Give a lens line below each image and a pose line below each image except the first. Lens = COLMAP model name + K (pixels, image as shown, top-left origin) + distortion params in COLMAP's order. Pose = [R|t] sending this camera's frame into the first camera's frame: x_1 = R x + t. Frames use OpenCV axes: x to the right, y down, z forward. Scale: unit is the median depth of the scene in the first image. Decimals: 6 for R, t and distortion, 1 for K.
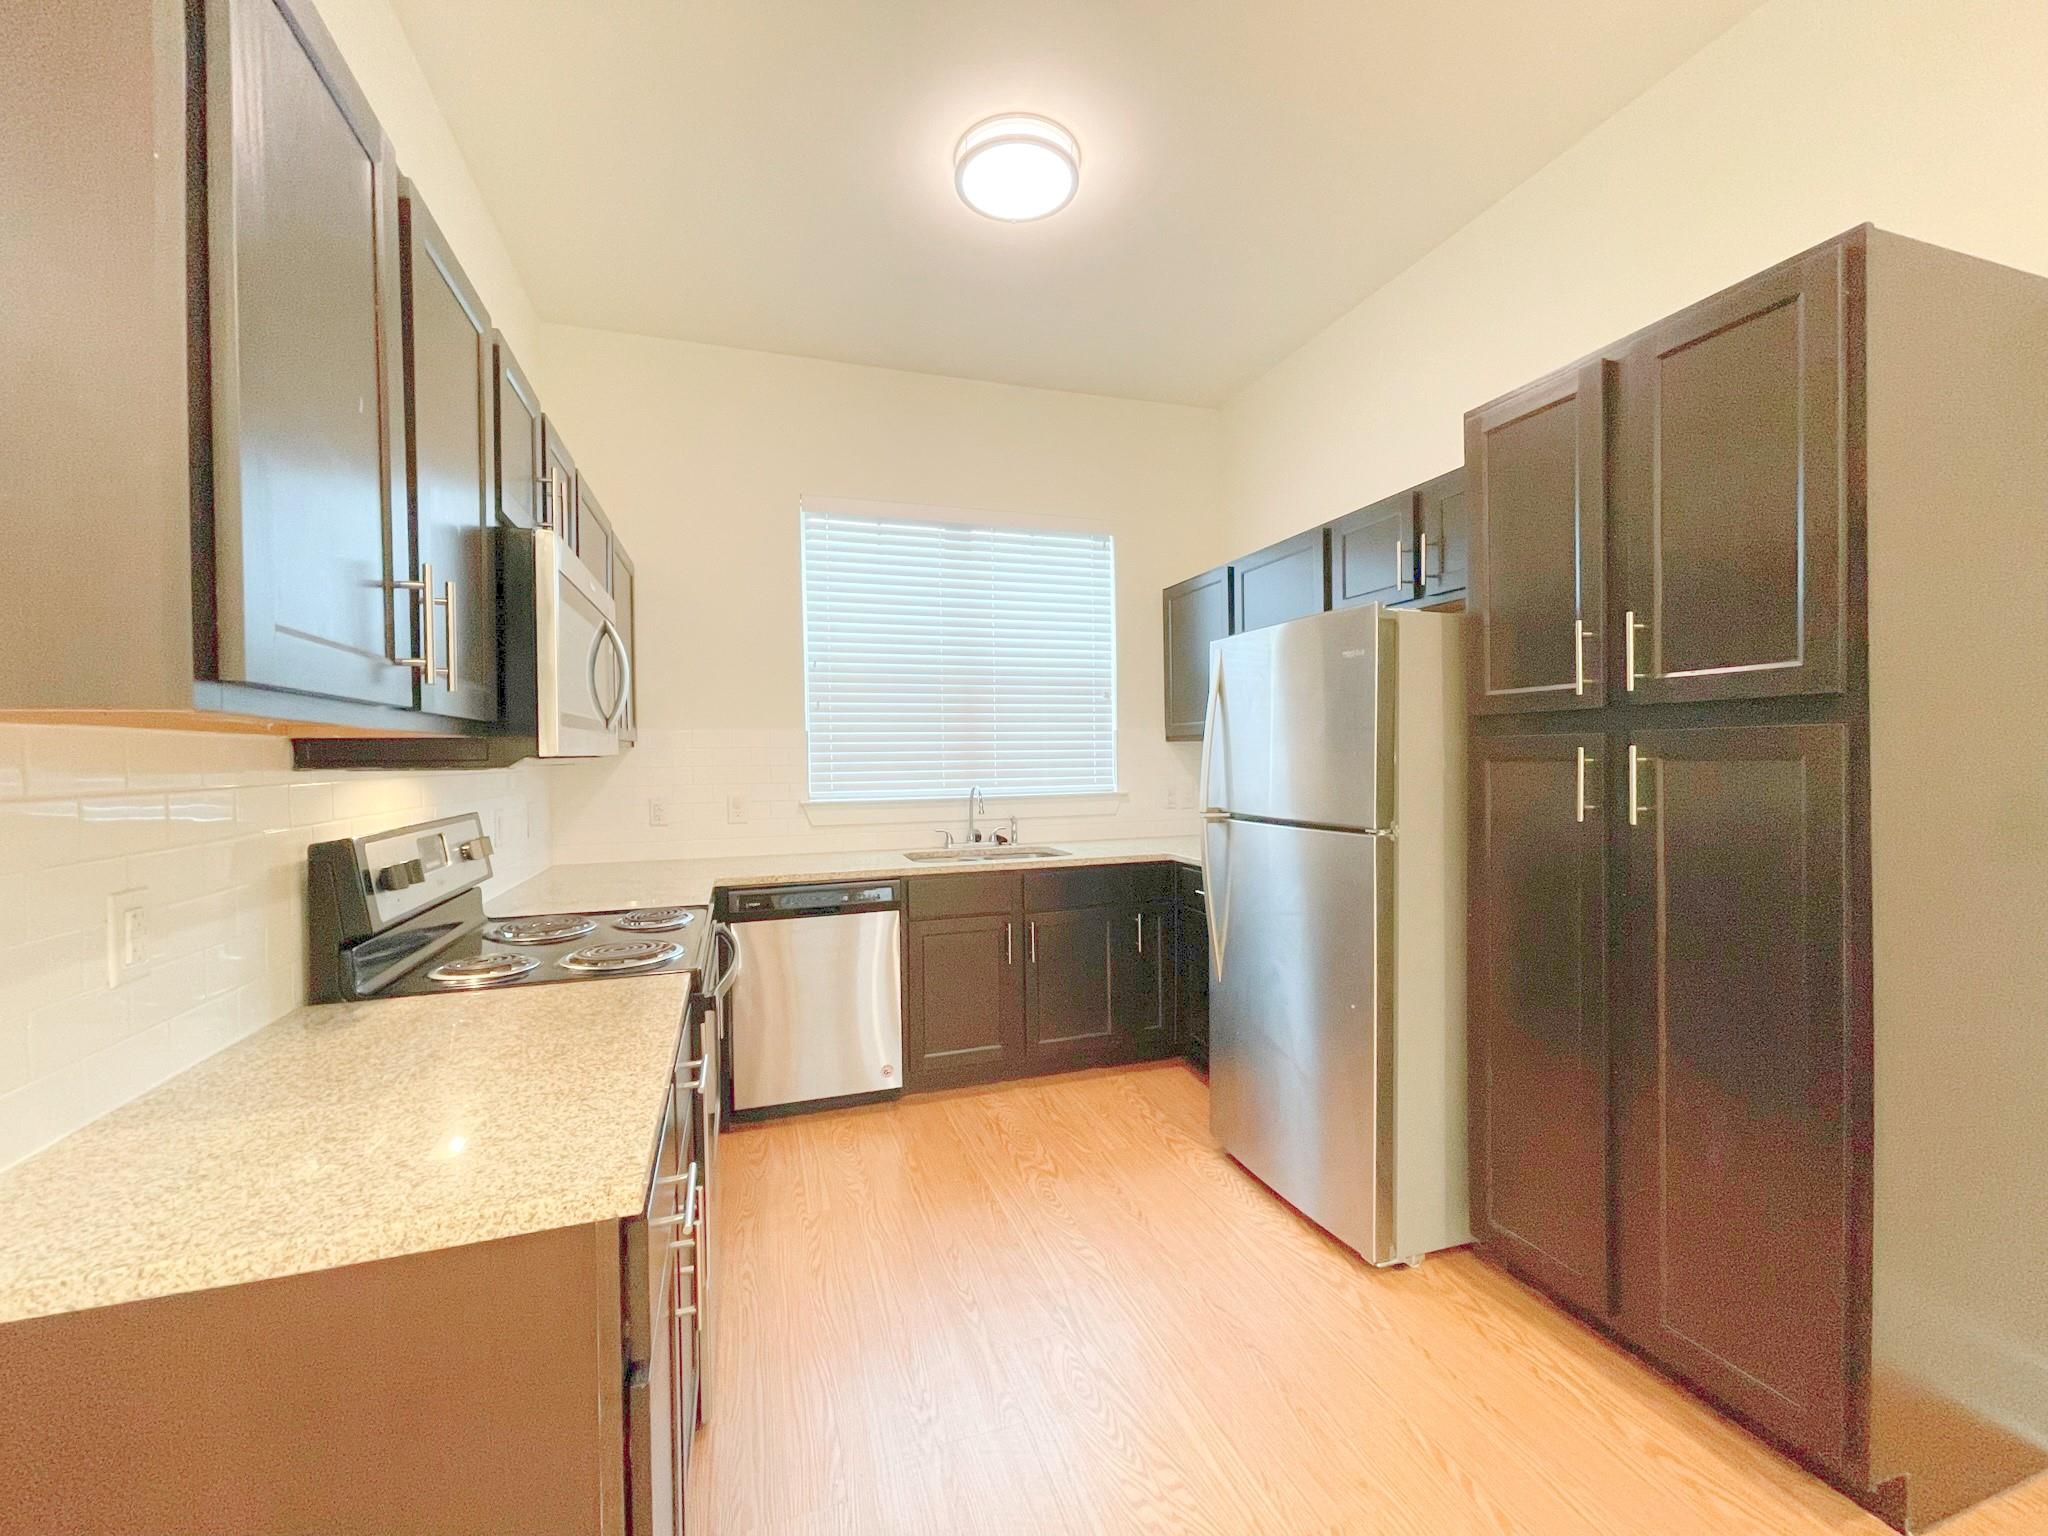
lens RADIAL K [[828.1, 0, 1024.0], [0, 828.1, 768.0], [0, 0, 1]] dist [-0.001227, -0.000055]
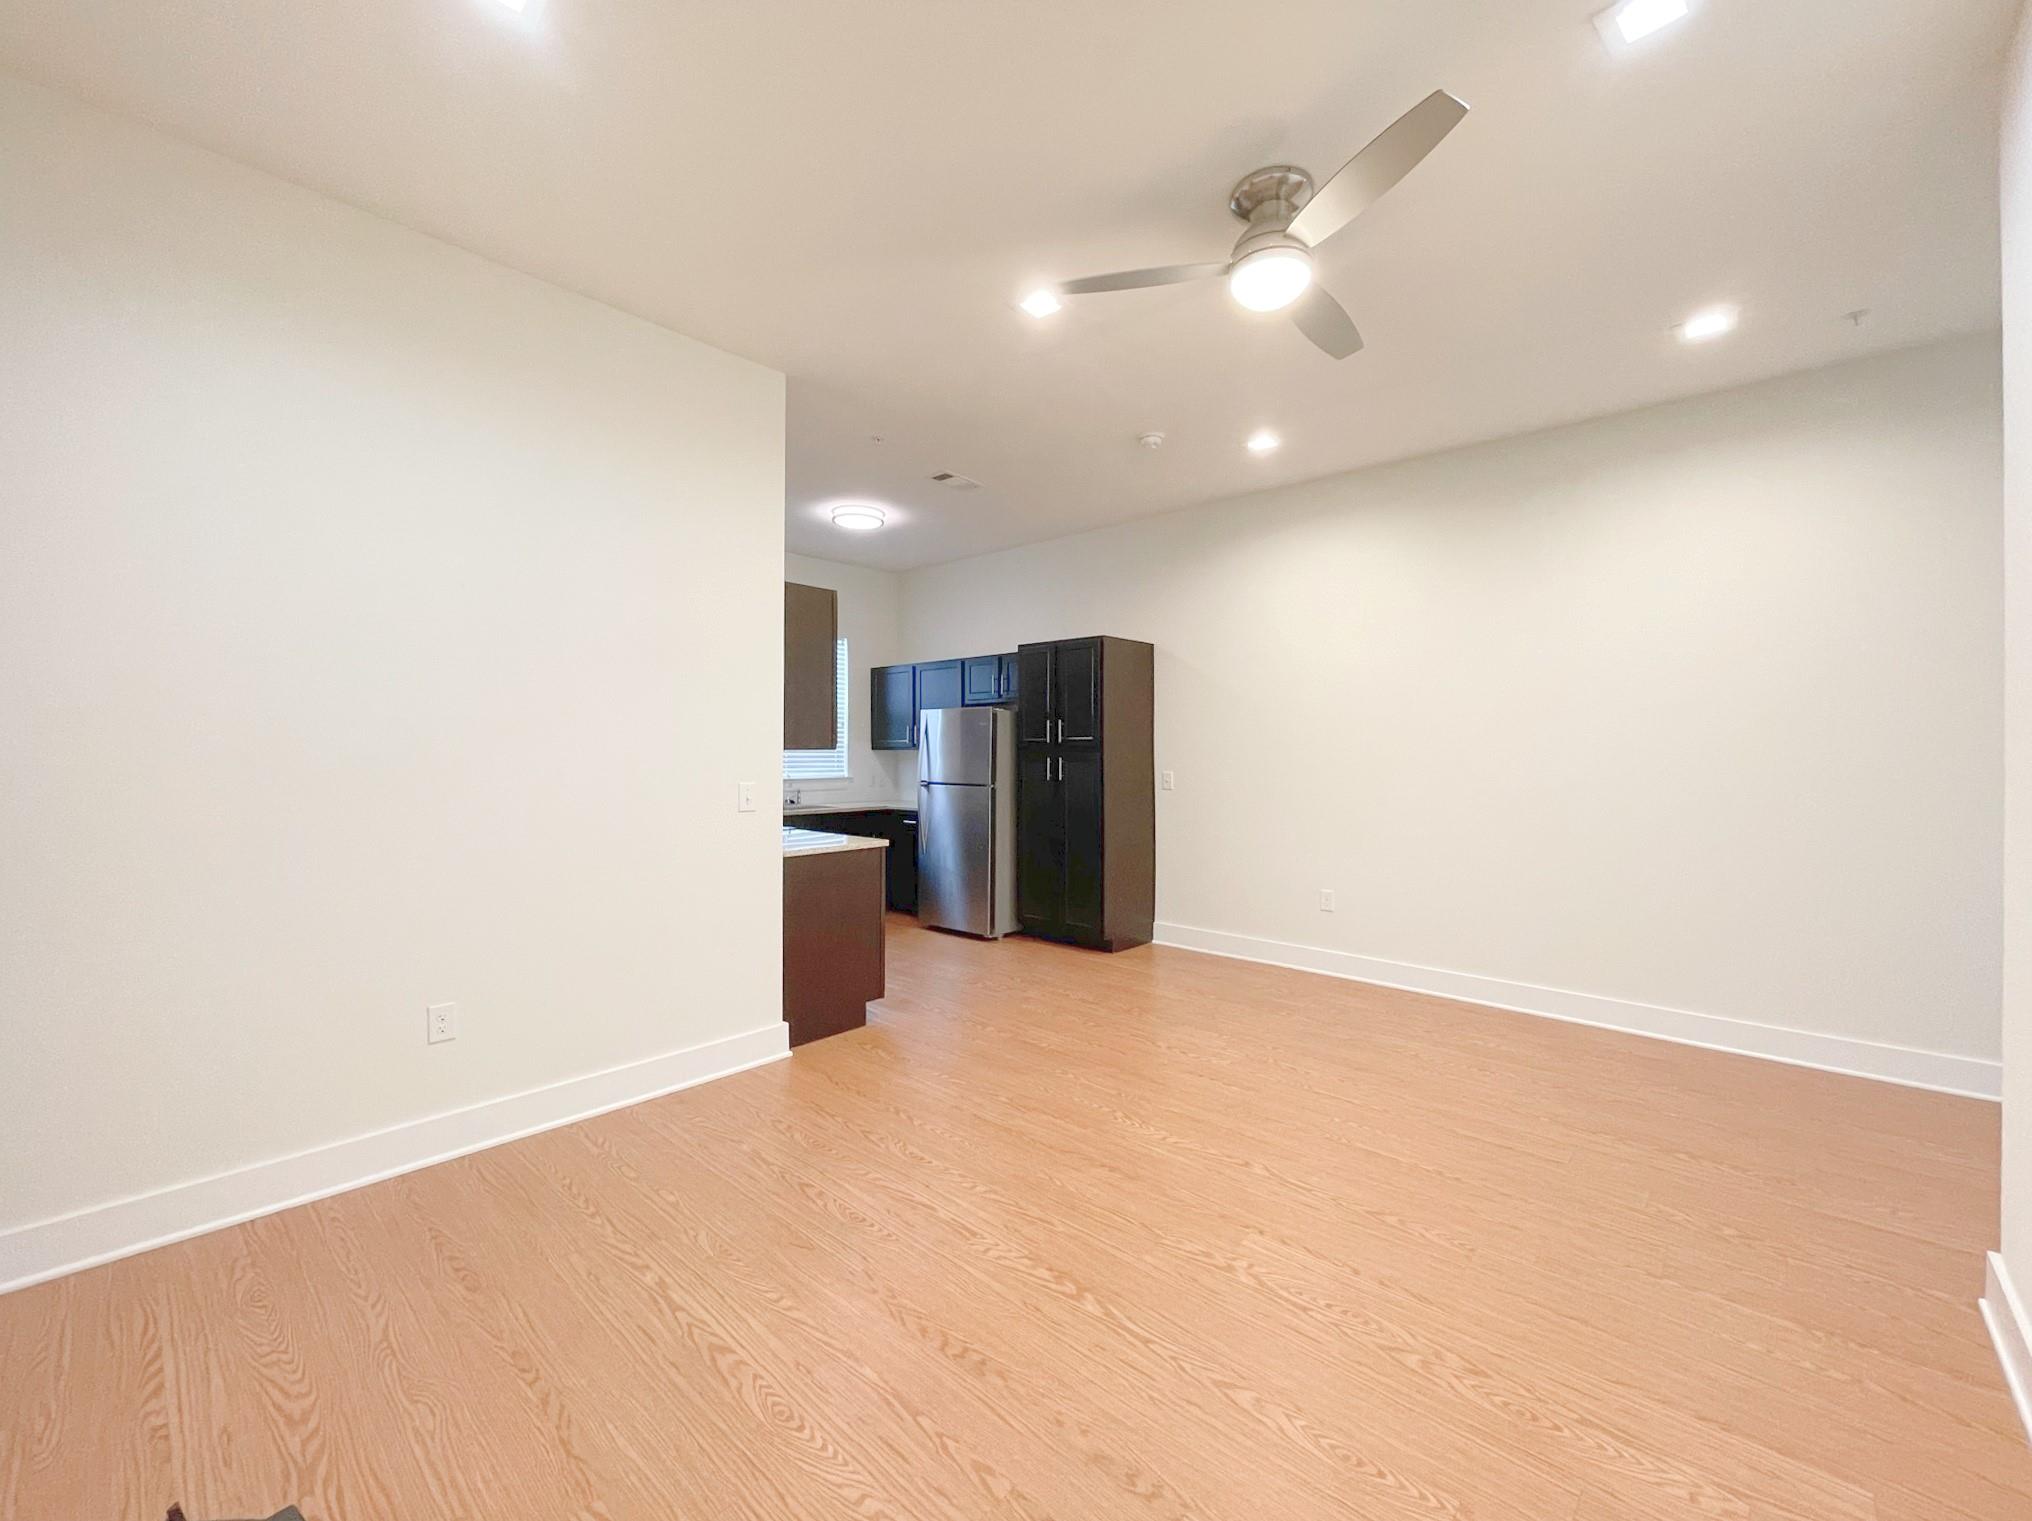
lens RADIAL K [[821.6, 0, 1016.0], [0, 821.6, 760.5], [0, 0, 1]] dist [-0.001227, -0.000055]
pose [[0.873061, 0.008766, 0.487533, -0.809837], [-0.005382, 0.999951, -0.008342, 0.010554], [-0.487582, 0.004659, 0.873065, -1.404020]]
